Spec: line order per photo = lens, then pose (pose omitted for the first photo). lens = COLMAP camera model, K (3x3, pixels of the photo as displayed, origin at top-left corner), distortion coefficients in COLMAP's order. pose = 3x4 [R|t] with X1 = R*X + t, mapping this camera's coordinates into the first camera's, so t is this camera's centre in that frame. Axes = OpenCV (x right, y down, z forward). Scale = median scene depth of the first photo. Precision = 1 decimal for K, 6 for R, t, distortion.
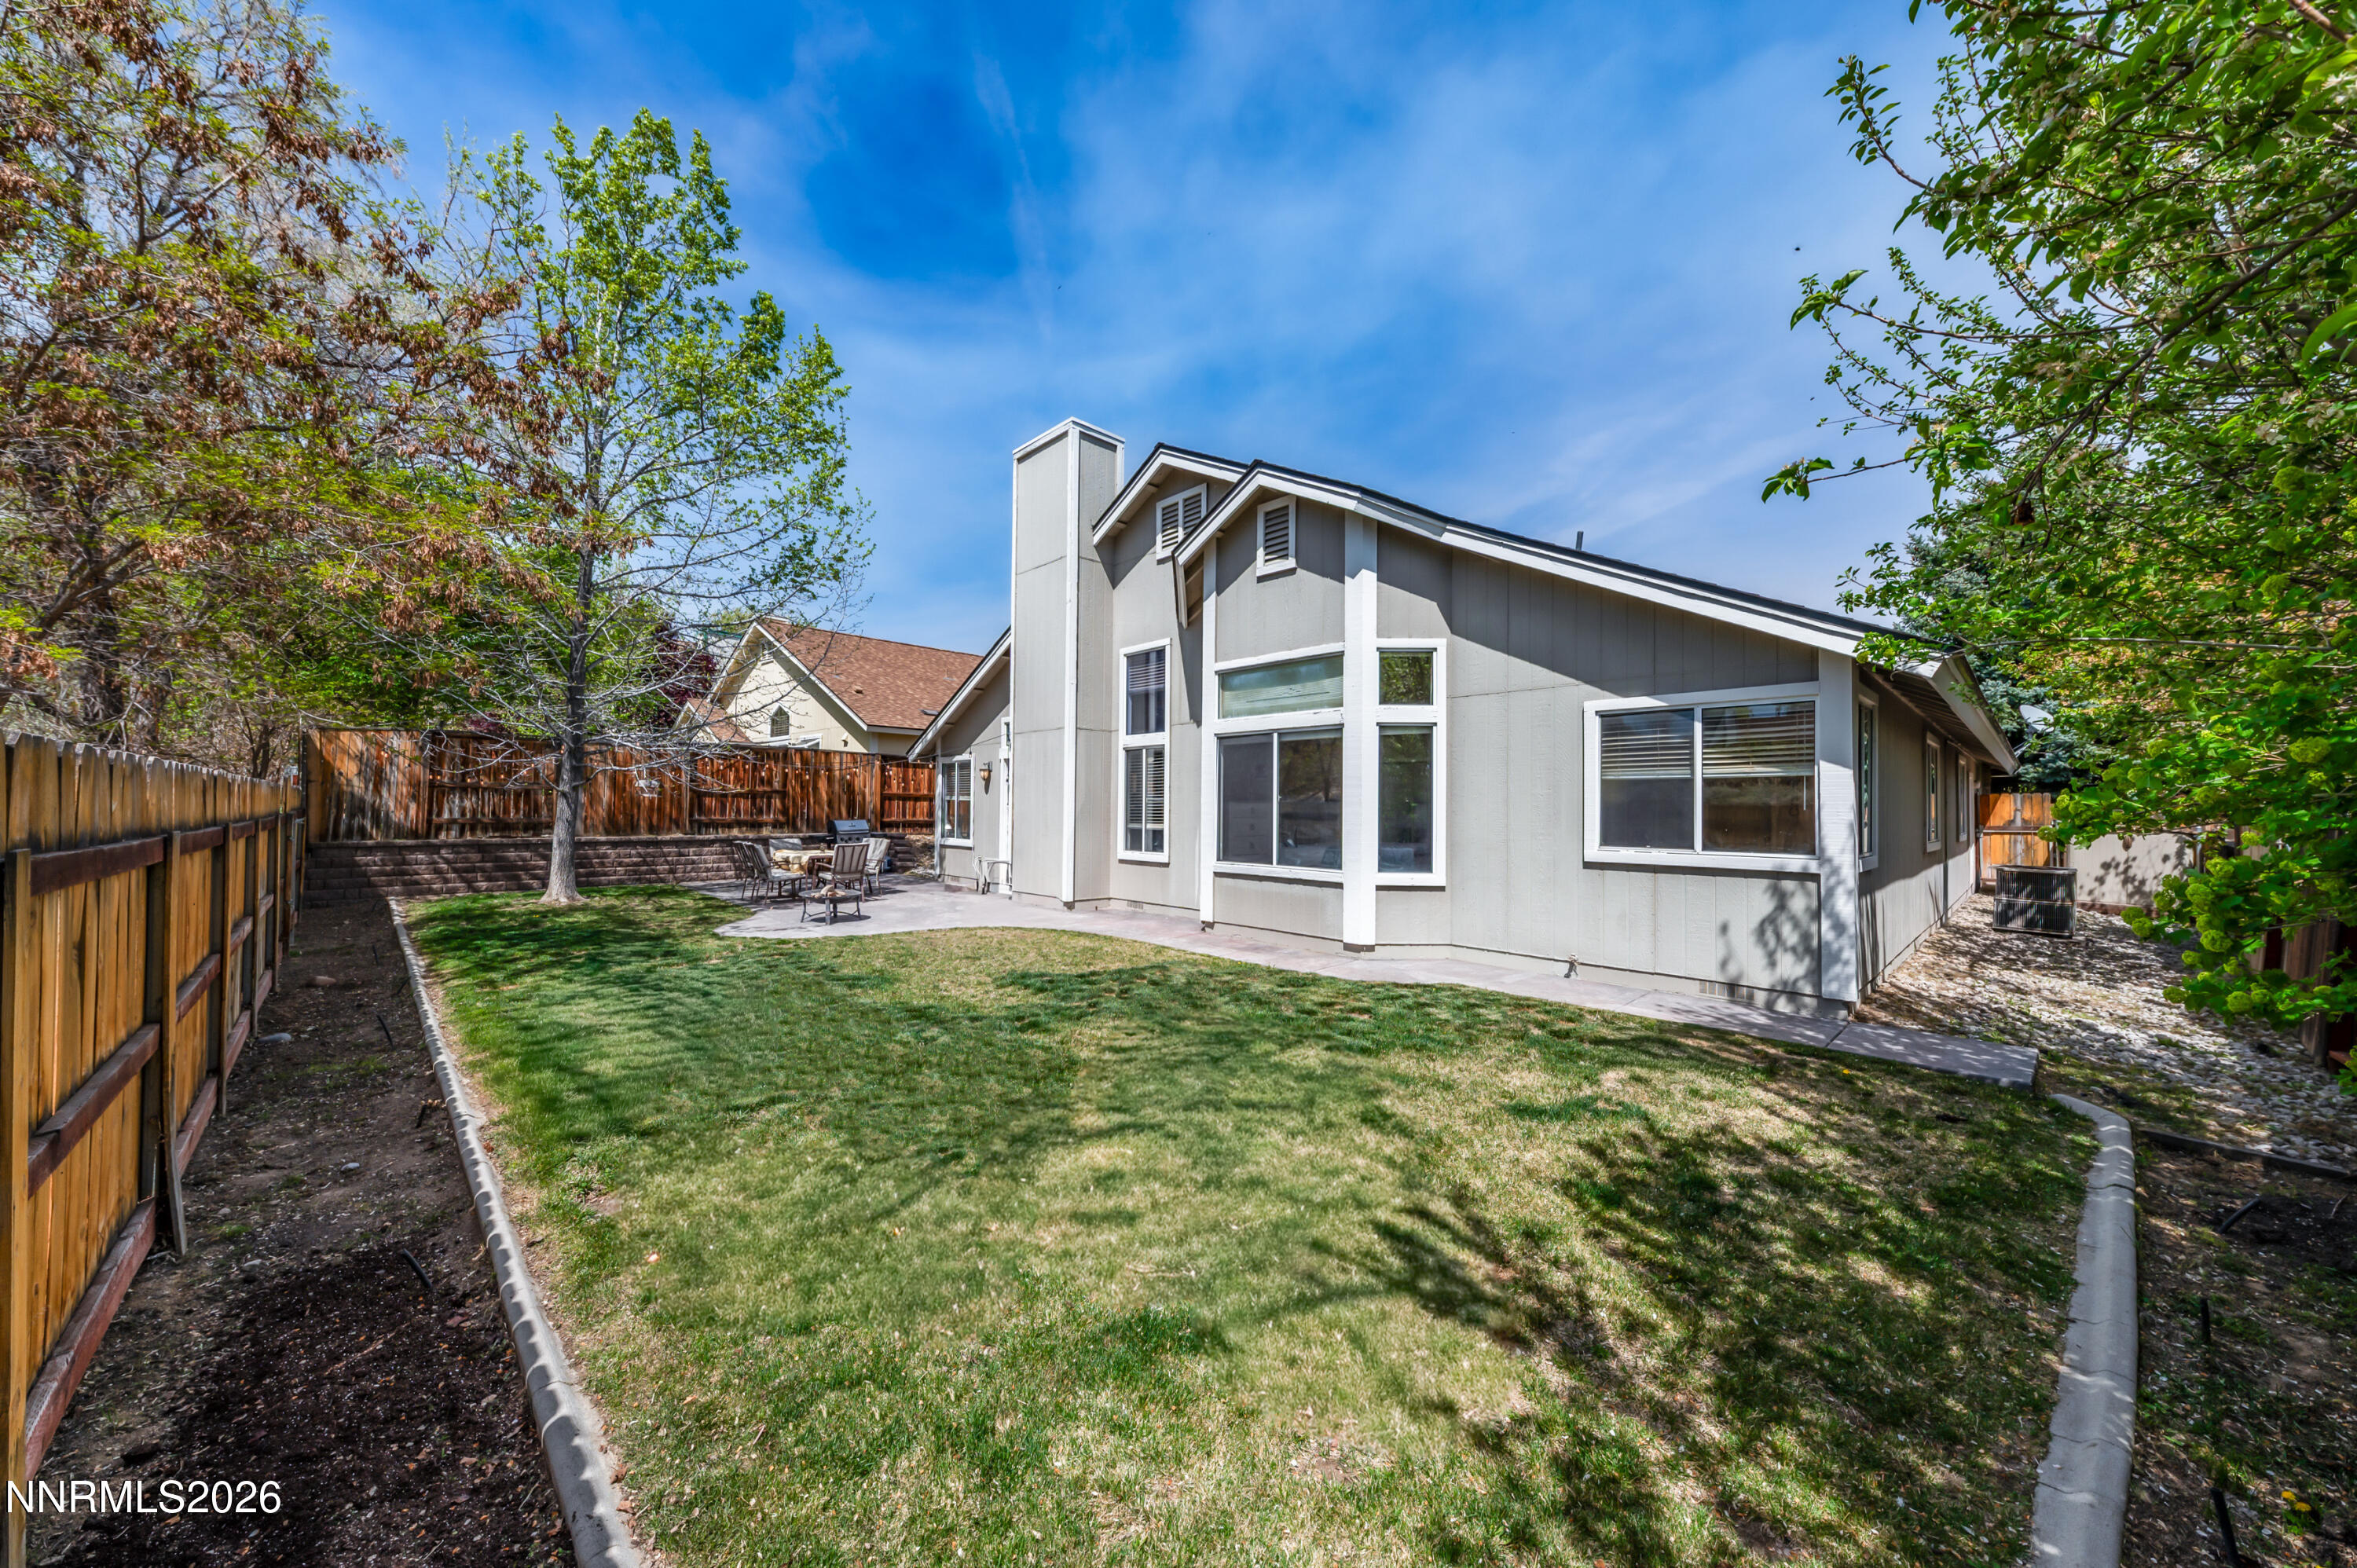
lens RADIAL K [[818.7, 0, 1172.2], [0, 818.7, 793.5], [0, 0, 1]] dist [0.011199, -0.004762]
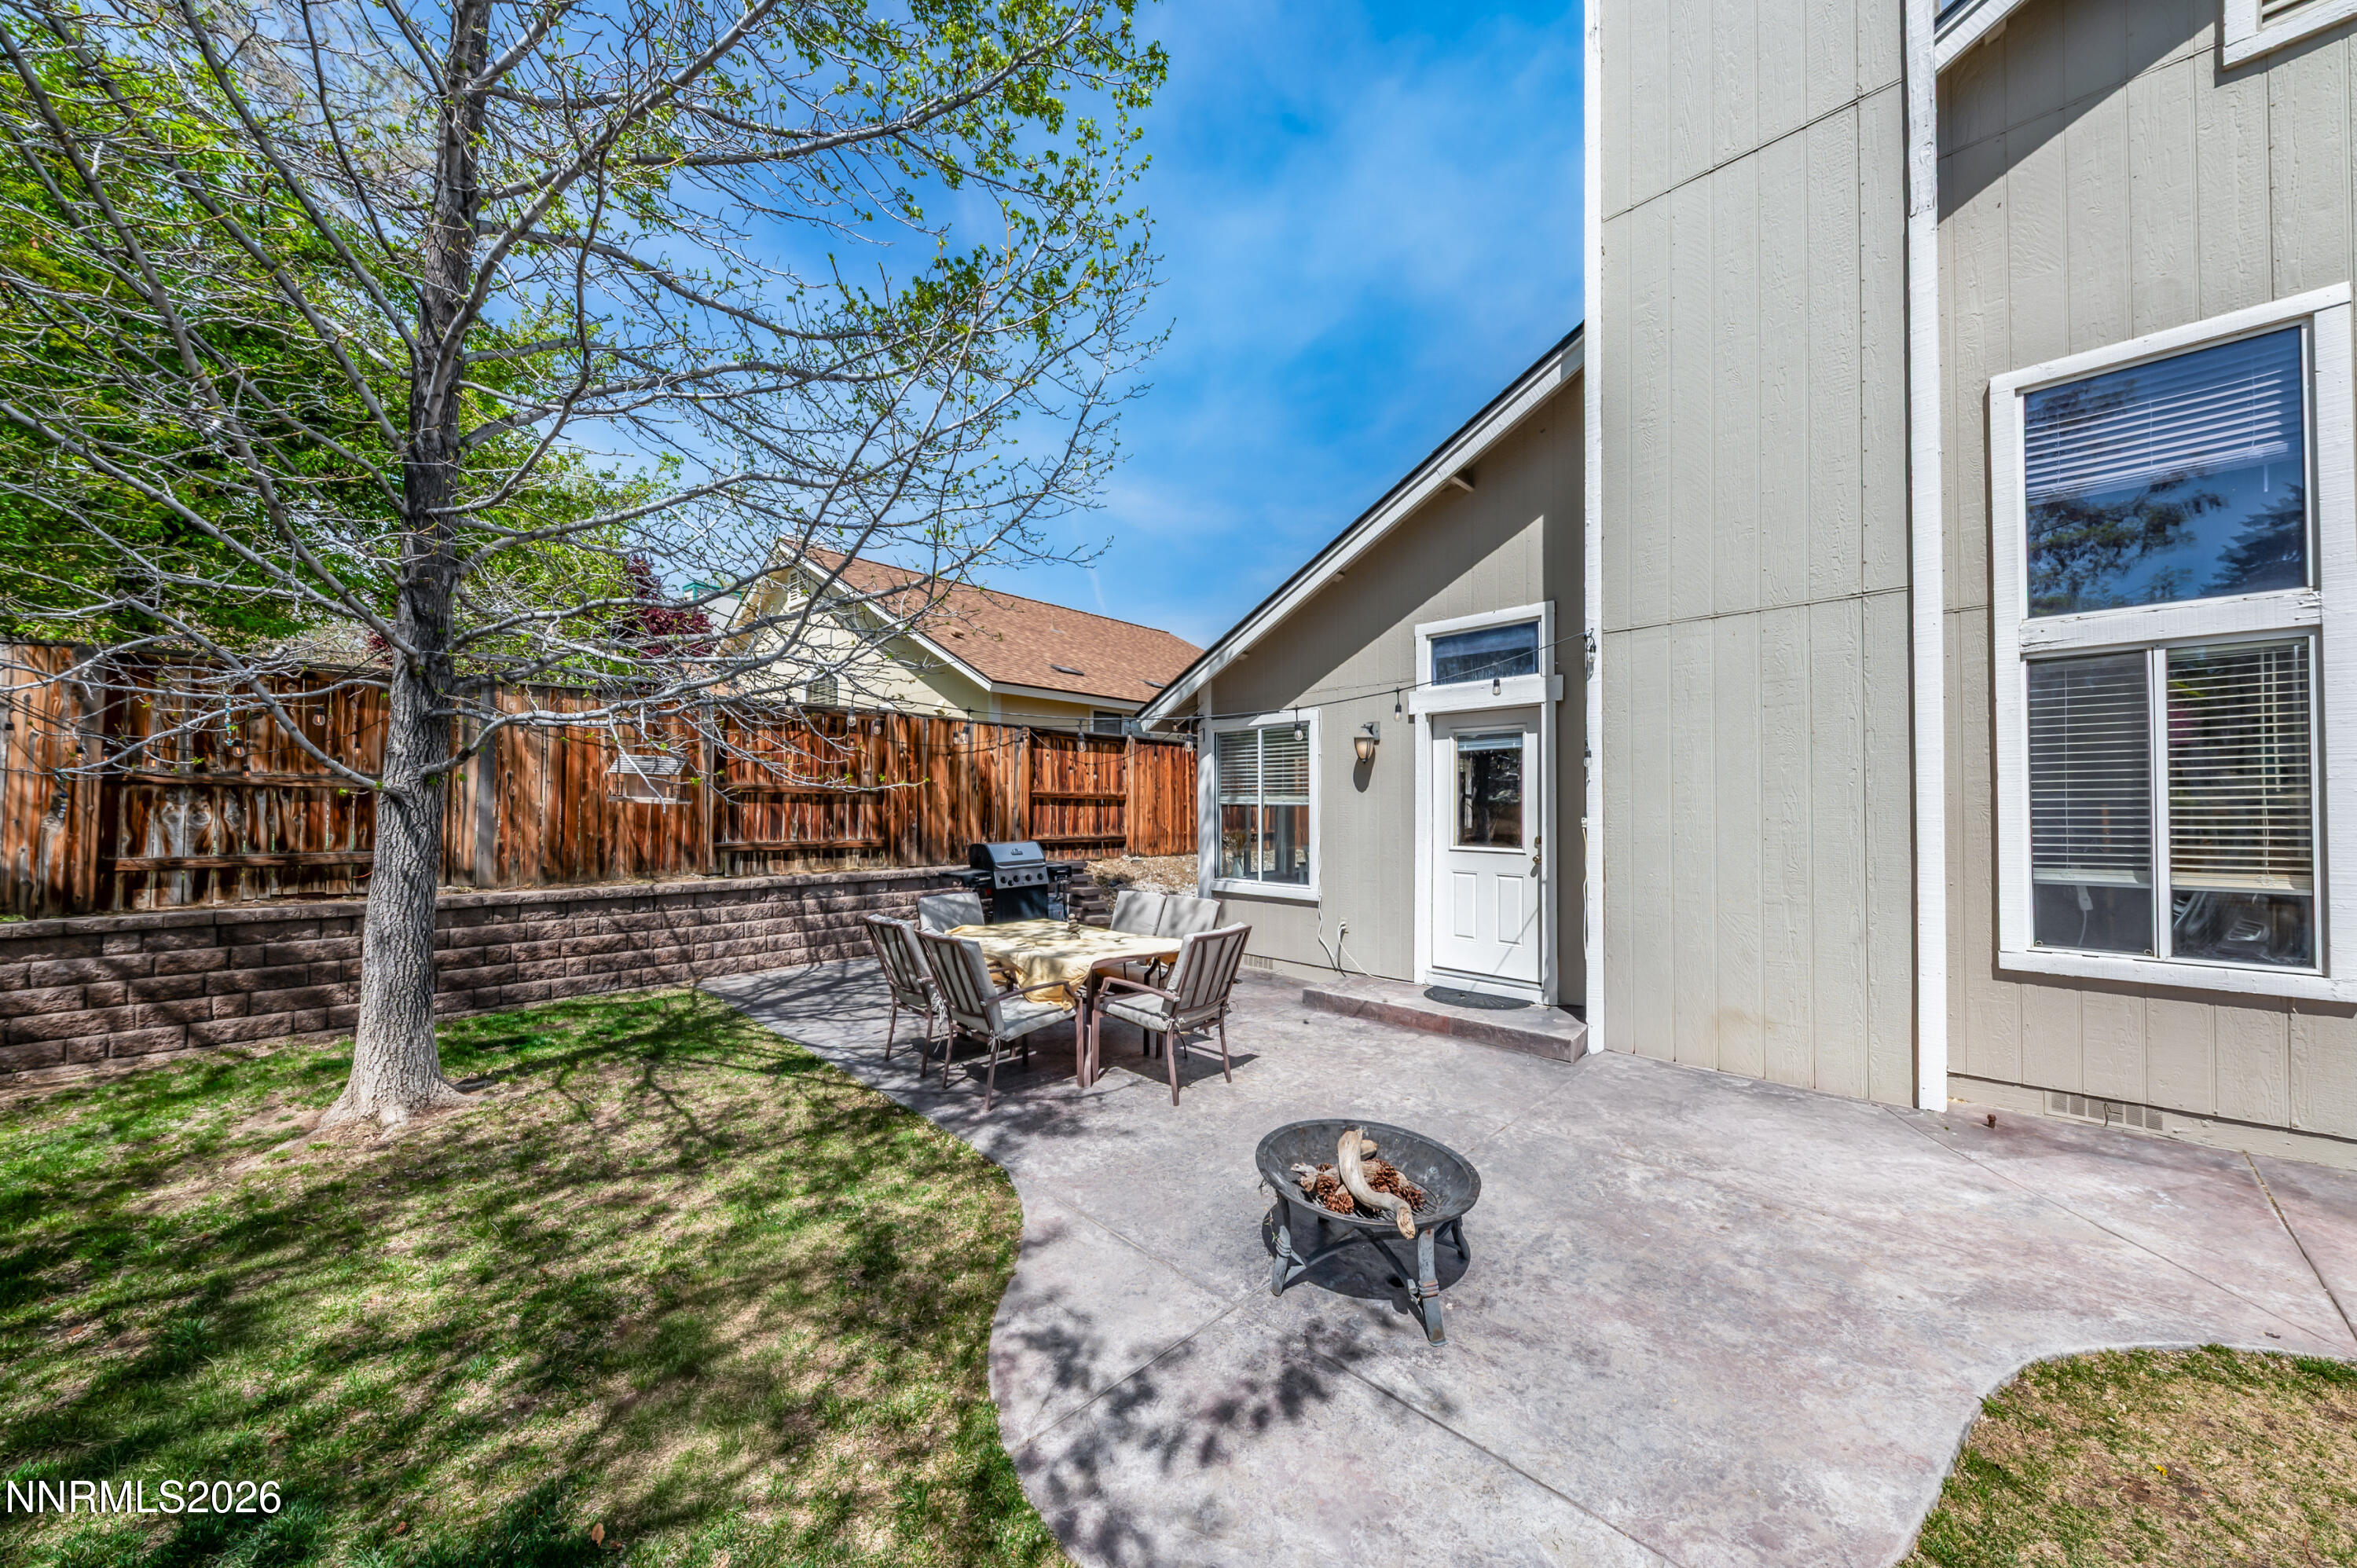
lens RADIAL K [[818.7, 0, 1172.2], [0, 818.7, 793.5], [0, 0, 1]] dist [0.011199, -0.004762]
pose [[0.999665, -0.007772, 0.024690, -0.349336], [0.007745, 0.999969, 0.001195, 0.000478], [-0.024698, -0.001004, 0.999694, 0.534044]]
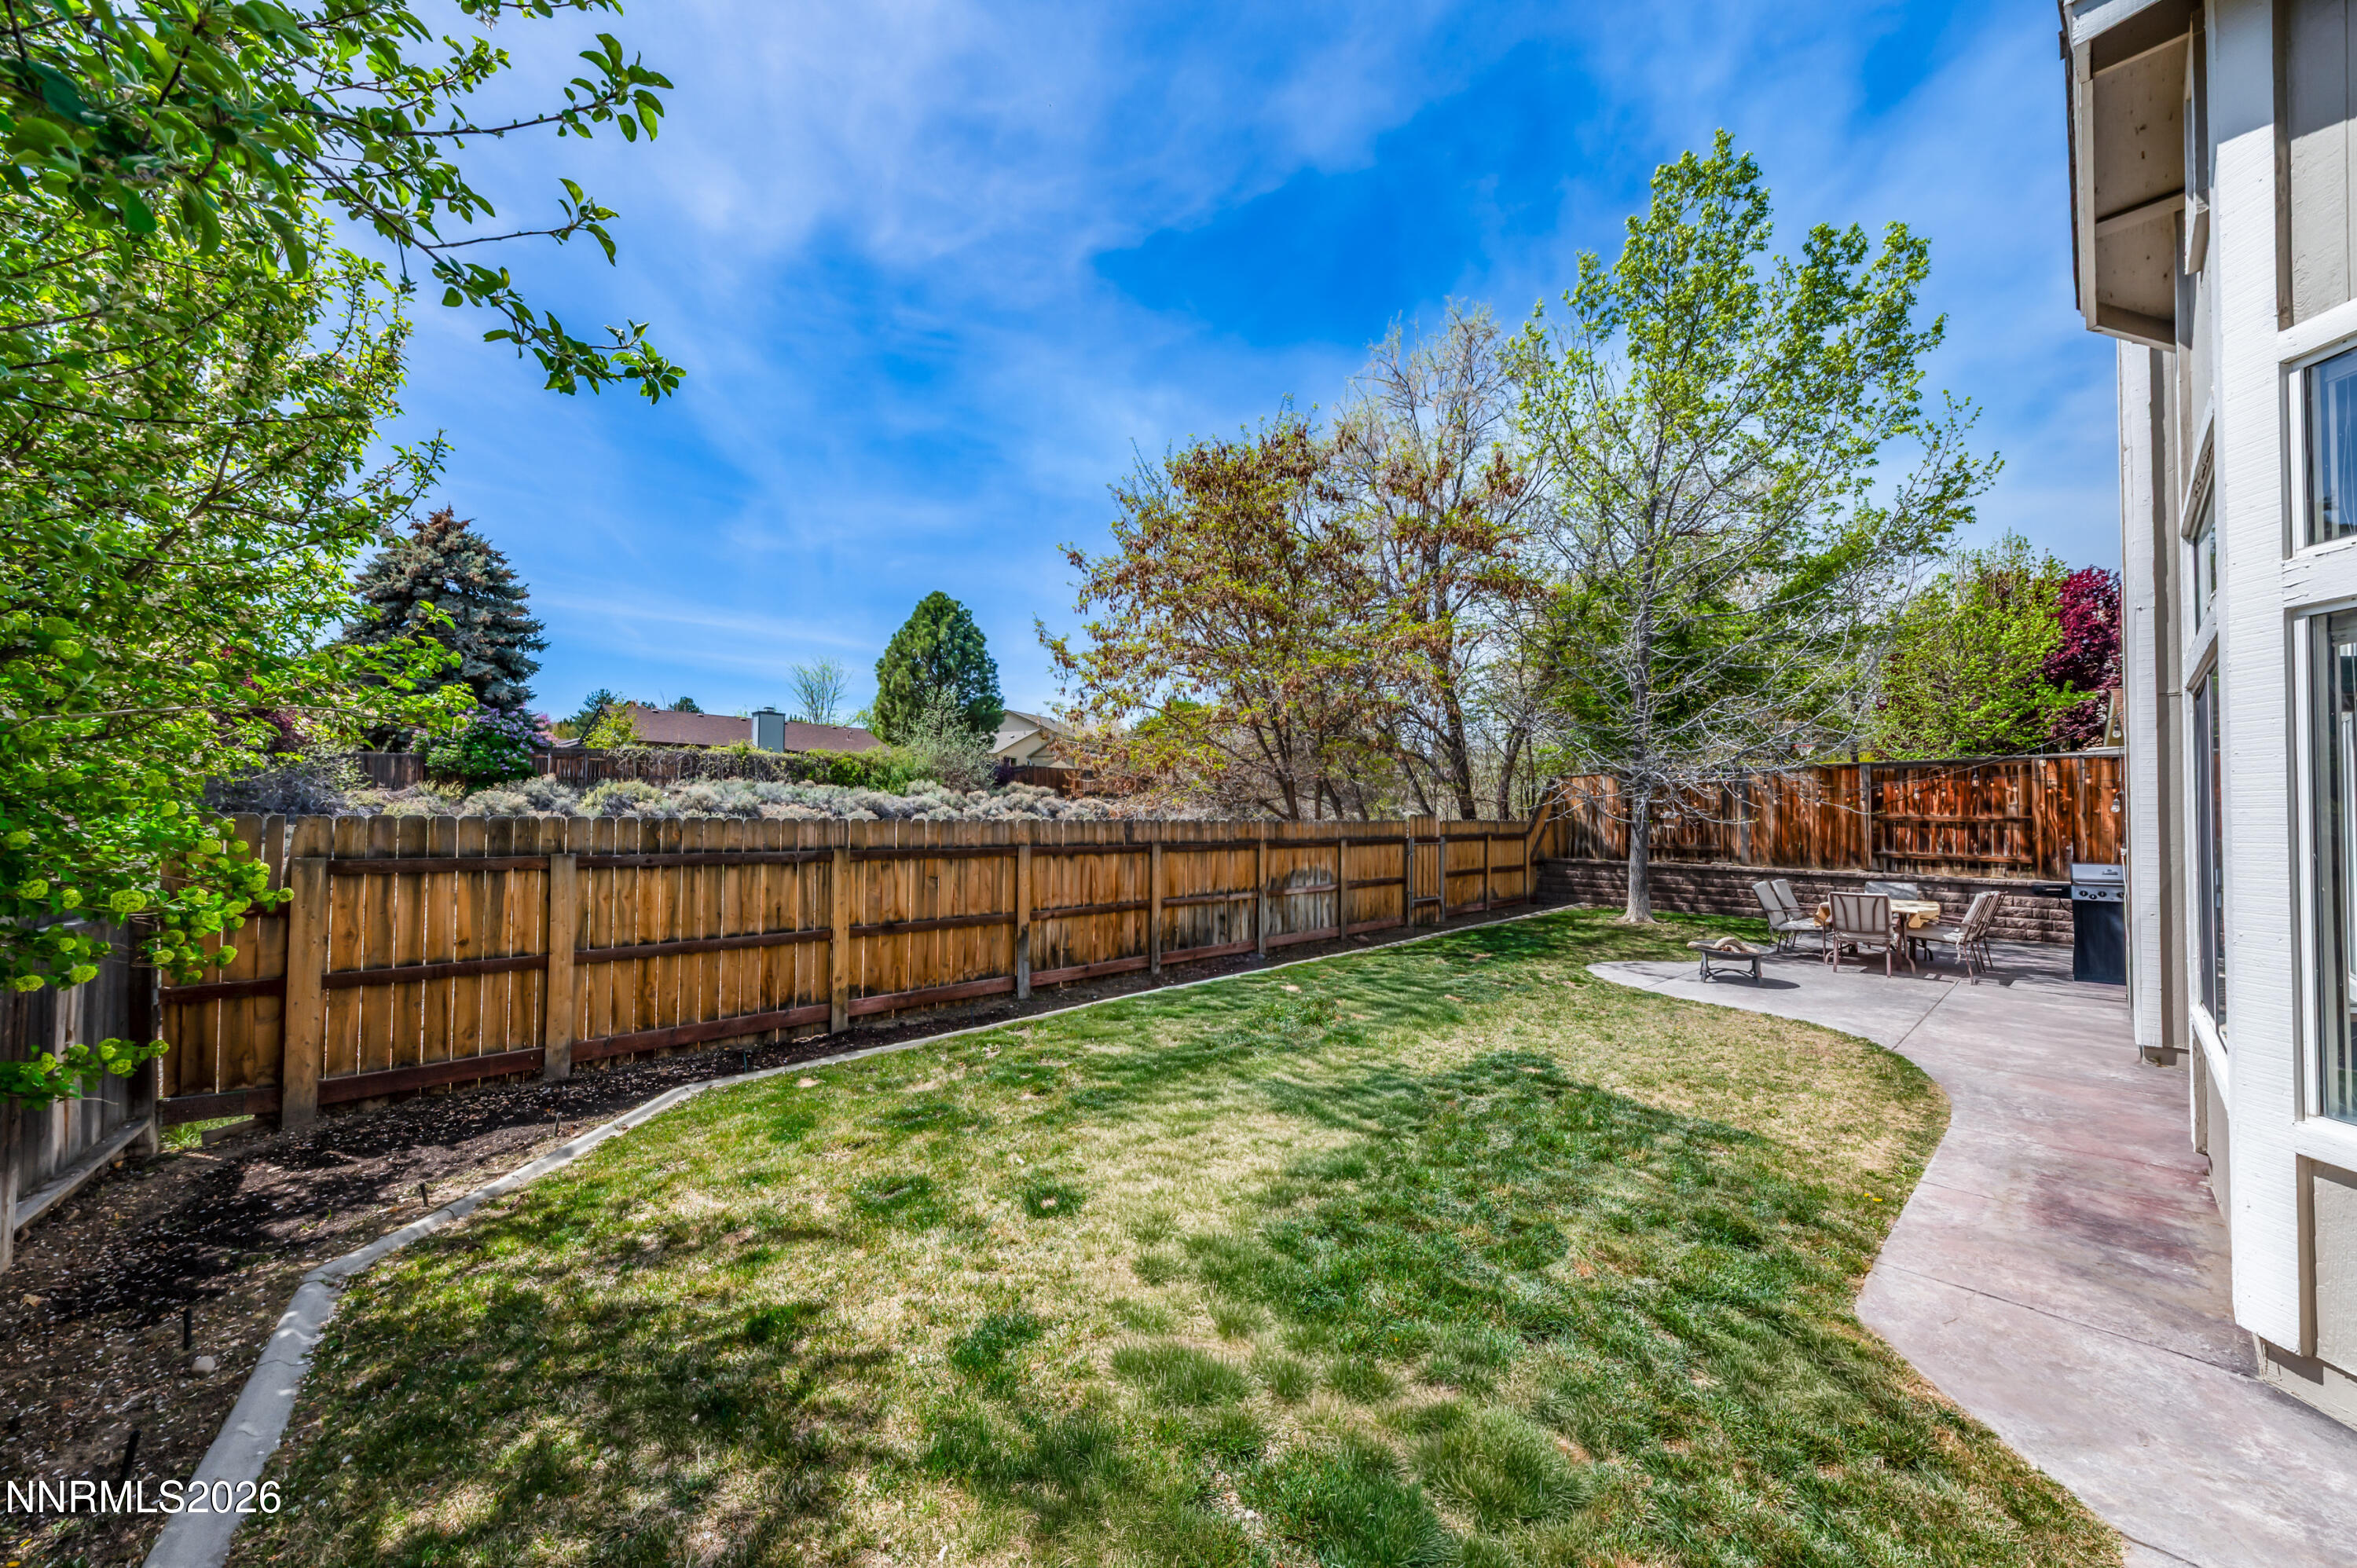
lens RADIAL K [[818.7, 0, 1172.2], [0, 818.7, 793.5], [0, 0, 1]] dist [0.011199, -0.004762]
pose [[-0.046063, -0.033227, -0.998386, 0.331380], [0.005509, 0.999423, -0.033515, -0.006517], [0.998923, -0.007044, -0.045853, 0.352194]]
